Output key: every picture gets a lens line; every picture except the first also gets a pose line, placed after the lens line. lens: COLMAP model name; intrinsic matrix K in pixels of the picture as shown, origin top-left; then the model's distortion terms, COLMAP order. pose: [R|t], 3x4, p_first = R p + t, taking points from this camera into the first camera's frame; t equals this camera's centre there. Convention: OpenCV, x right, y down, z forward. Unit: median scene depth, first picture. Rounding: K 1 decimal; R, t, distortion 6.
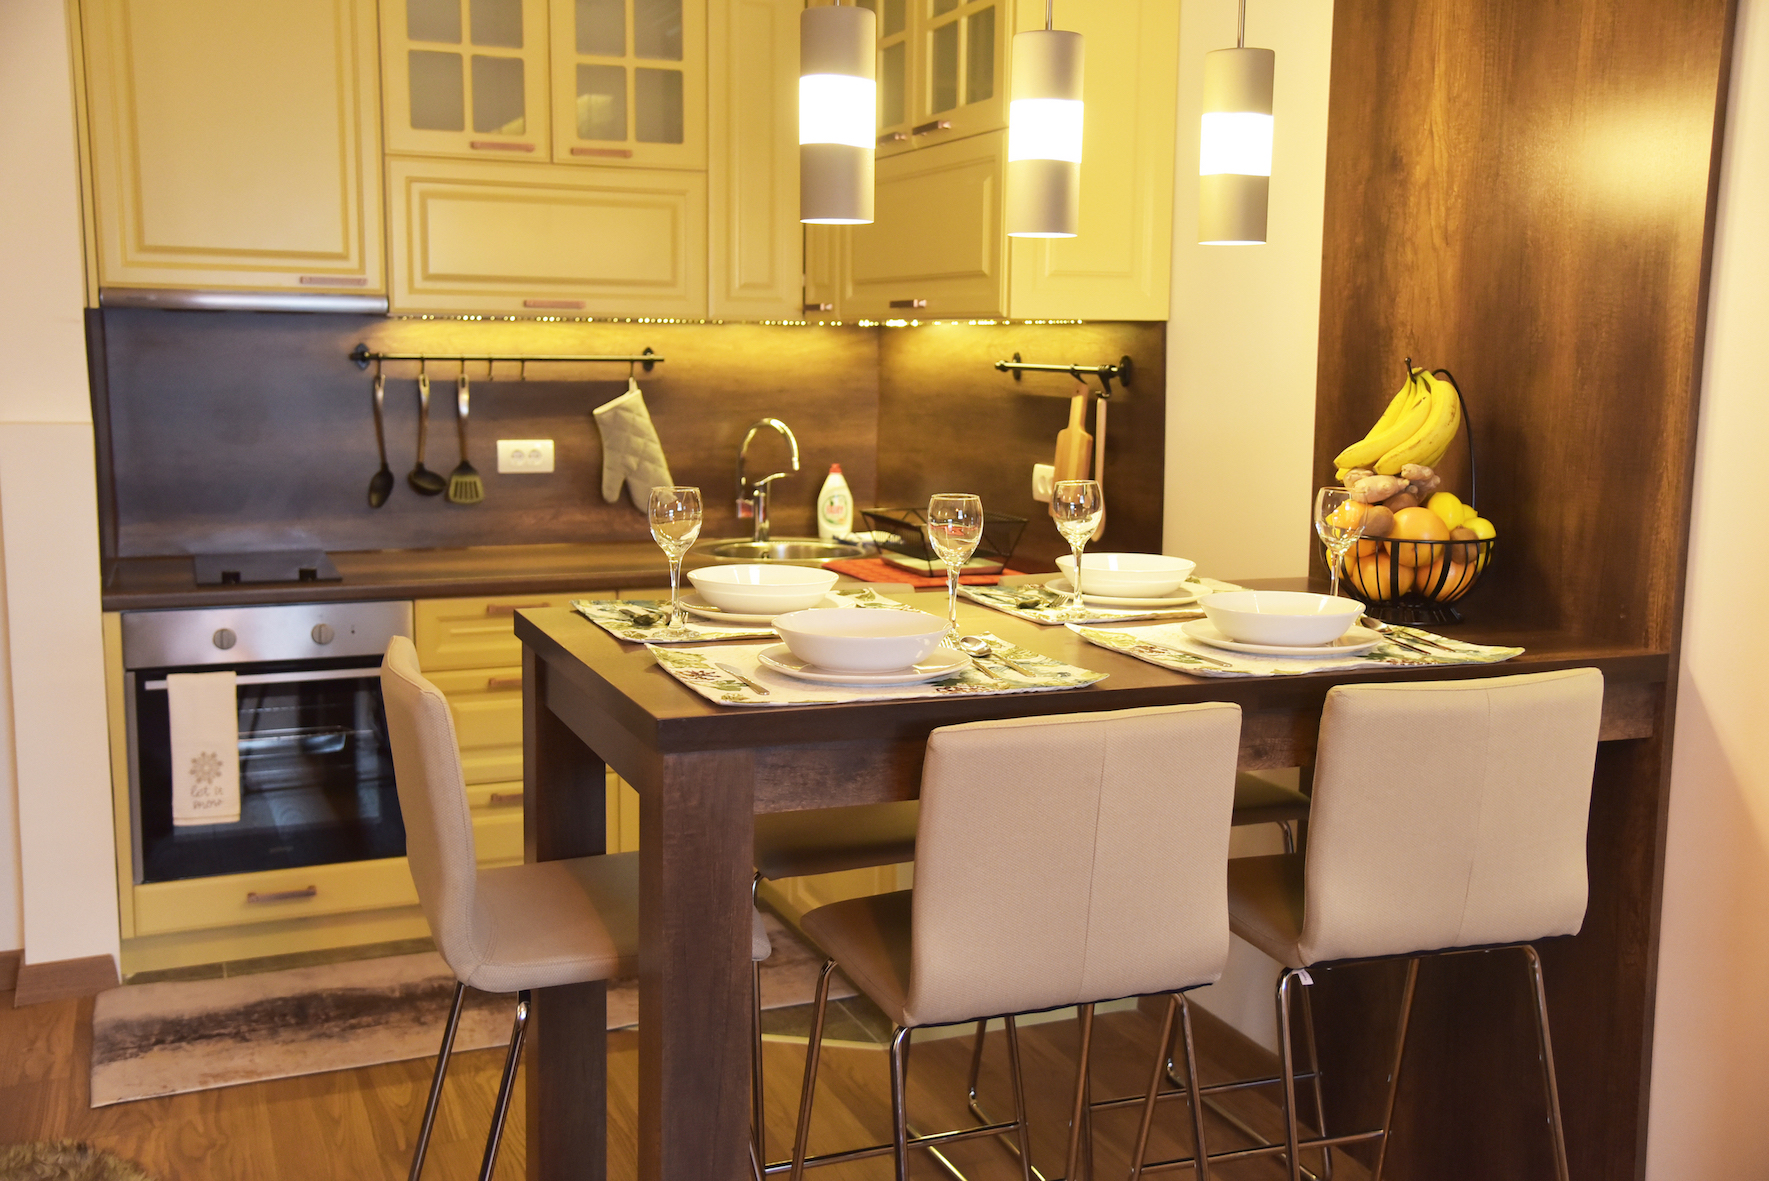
lens RADIAL K [[1784.6, 0, 883.0], [0, 1784.6, 596.1], [0, 0, 1]] dist [0.047147, 0.000000]
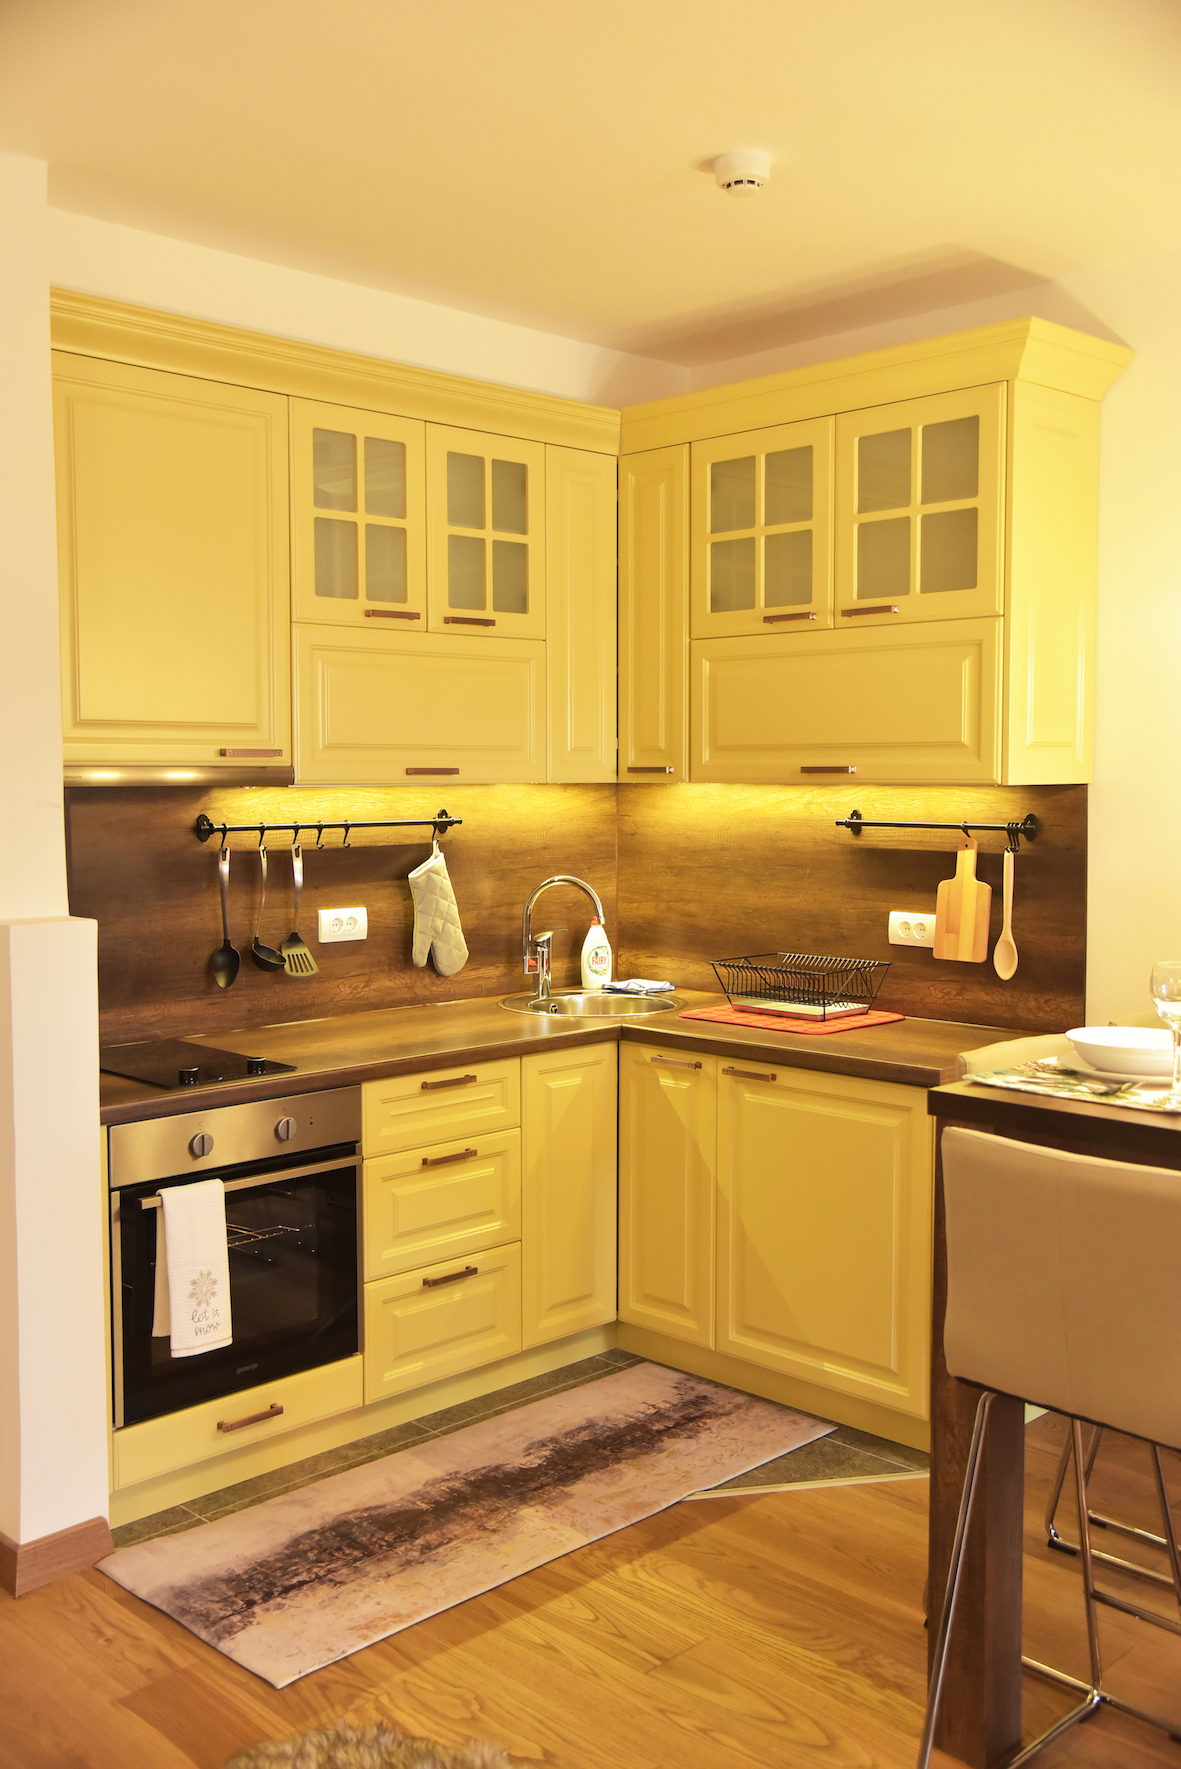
lens RADIAL K [[1680.7, 0, 599.1], [0, 1680.7, 892.5], [0, 0, 1]] dist [0.016279, 0.000000]
pose [[0.923496, -0.040548, 0.381459, -0.470419], [0.066414, 0.996282, -0.054883, -0.040485], [-0.377815, 0.076019, 0.922755, 0.115618]]
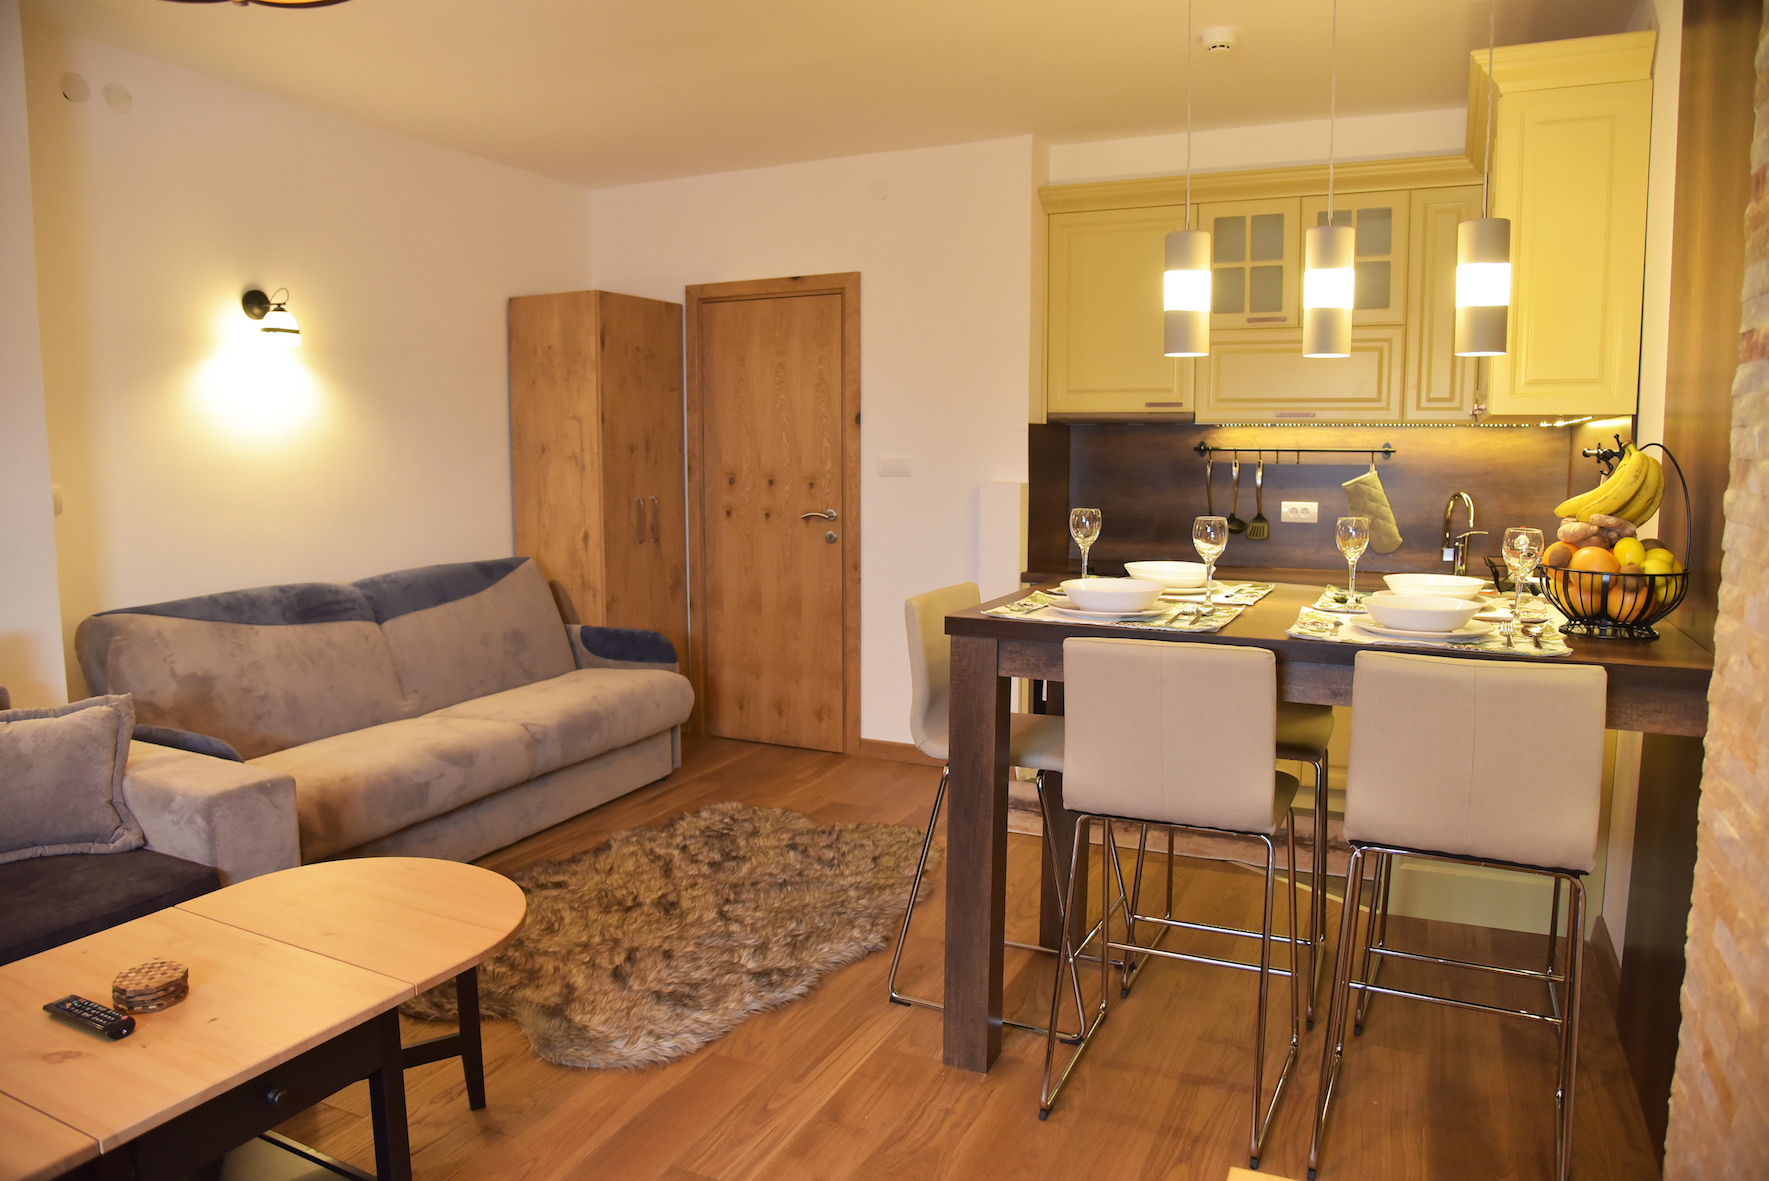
lens RADIAL K [[1198.8, 0, 877.5], [0, 1198.8, 579.9], [0, 0, 1]] dist [-0.078446, 0.008028]
pose [[0.691358, 0.070036, -0.719110, 0.334616], [-0.095802, 0.995389, 0.004839, 0.012879], [0.716133, 0.065546, 0.694879, 0.016134]]
